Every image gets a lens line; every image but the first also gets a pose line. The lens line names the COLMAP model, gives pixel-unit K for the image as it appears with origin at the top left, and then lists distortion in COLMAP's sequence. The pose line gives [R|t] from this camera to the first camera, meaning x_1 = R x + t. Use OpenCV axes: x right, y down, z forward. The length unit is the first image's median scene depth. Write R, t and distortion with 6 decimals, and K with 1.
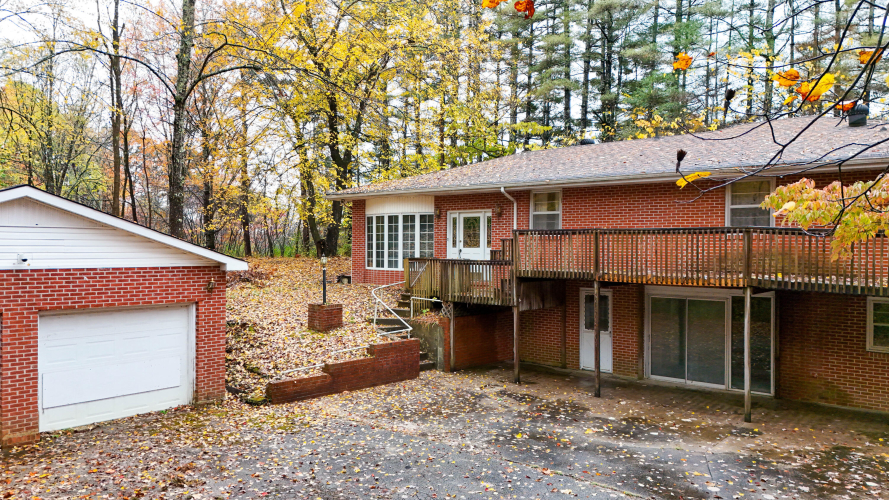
lens RADIAL K [[636.0, 0, 447.1], [0, 636.0, 248.1], [0, 0, 1]] dist [0.095785, -0.024518]
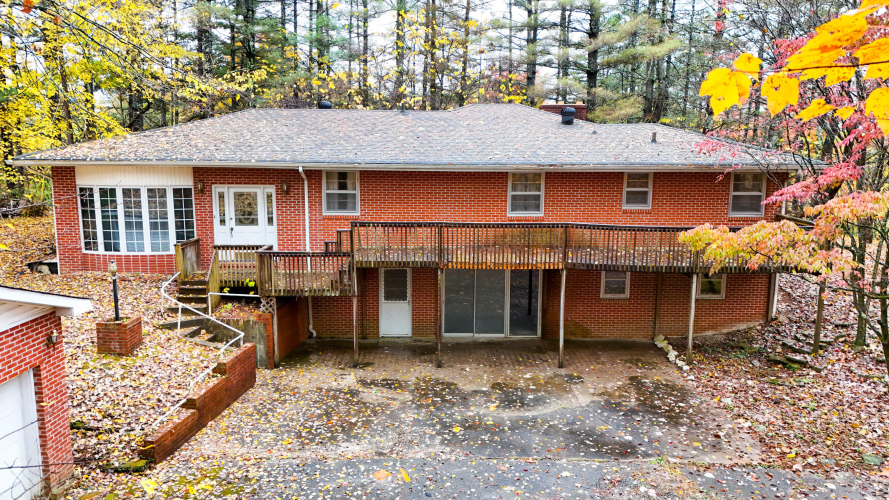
lens RADIAL K [[636.0, 0, 450.7], [0, 636.0, 249.2], [0, 0, 1]] dist [0.095785, -0.024518]
pose [[0.781556, -0.093707, 0.616758, -0.407453], [0.002704, 0.989154, 0.146861, -0.136033], [-0.623830, -0.113112, 0.773332, 0.123254]]
